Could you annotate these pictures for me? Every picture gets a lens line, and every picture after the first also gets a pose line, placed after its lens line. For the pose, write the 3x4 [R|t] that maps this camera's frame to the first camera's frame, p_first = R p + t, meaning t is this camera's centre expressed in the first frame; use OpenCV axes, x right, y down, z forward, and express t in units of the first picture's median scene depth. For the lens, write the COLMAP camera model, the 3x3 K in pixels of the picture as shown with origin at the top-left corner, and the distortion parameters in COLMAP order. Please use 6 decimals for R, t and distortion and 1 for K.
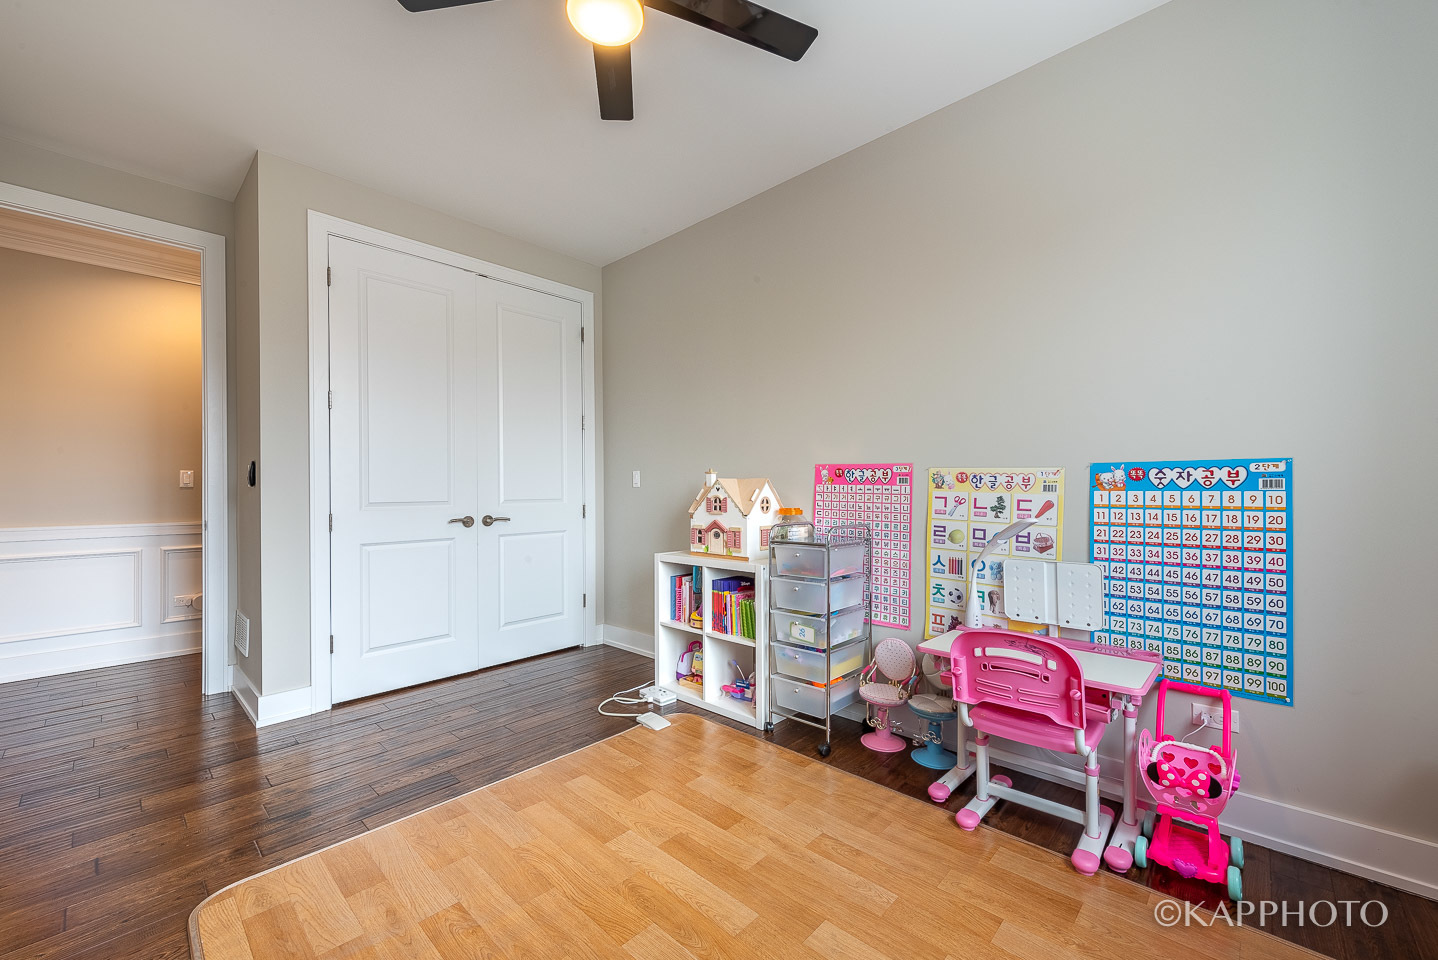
lens RADIAL K [[585.5, 0, 722.1], [0, 585.5, 485.6], [0, 0, 1]] dist [0.015456, -0.002648]
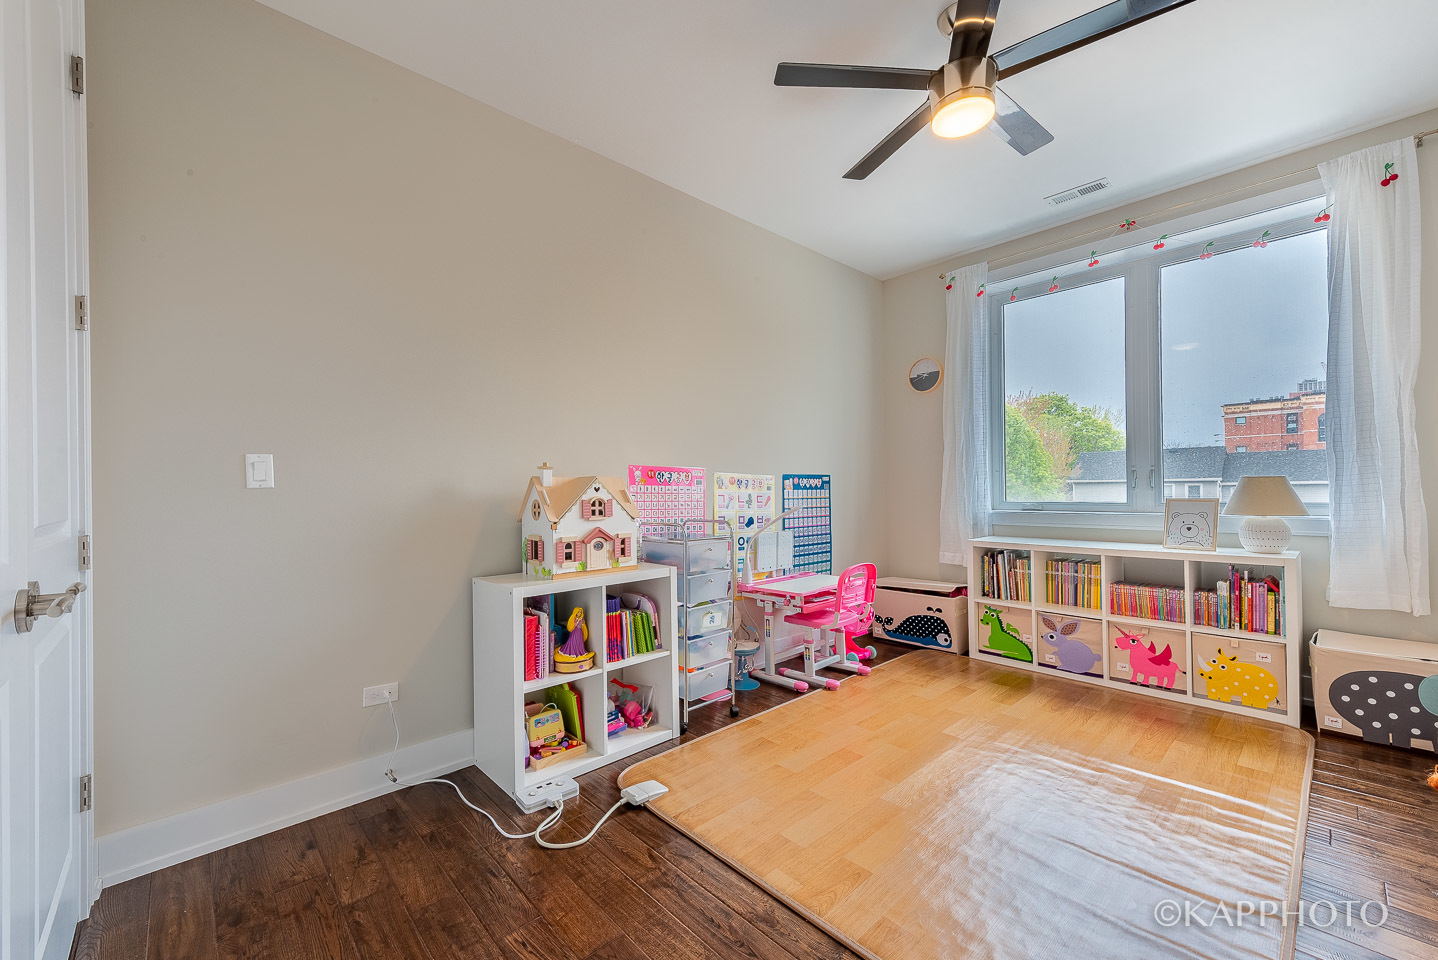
lens RADIAL K [[585.5, 0, 713.1], [0, 585.5, 483.3], [0, 0, 1]] dist [0.015456, -0.002648]
pose [[0.046090, 0.016343, 0.998804, -0.850825], [0.006531, 0.999840, -0.016662, 0.012996], [-0.998916, 0.007291, 0.045976, 0.839441]]
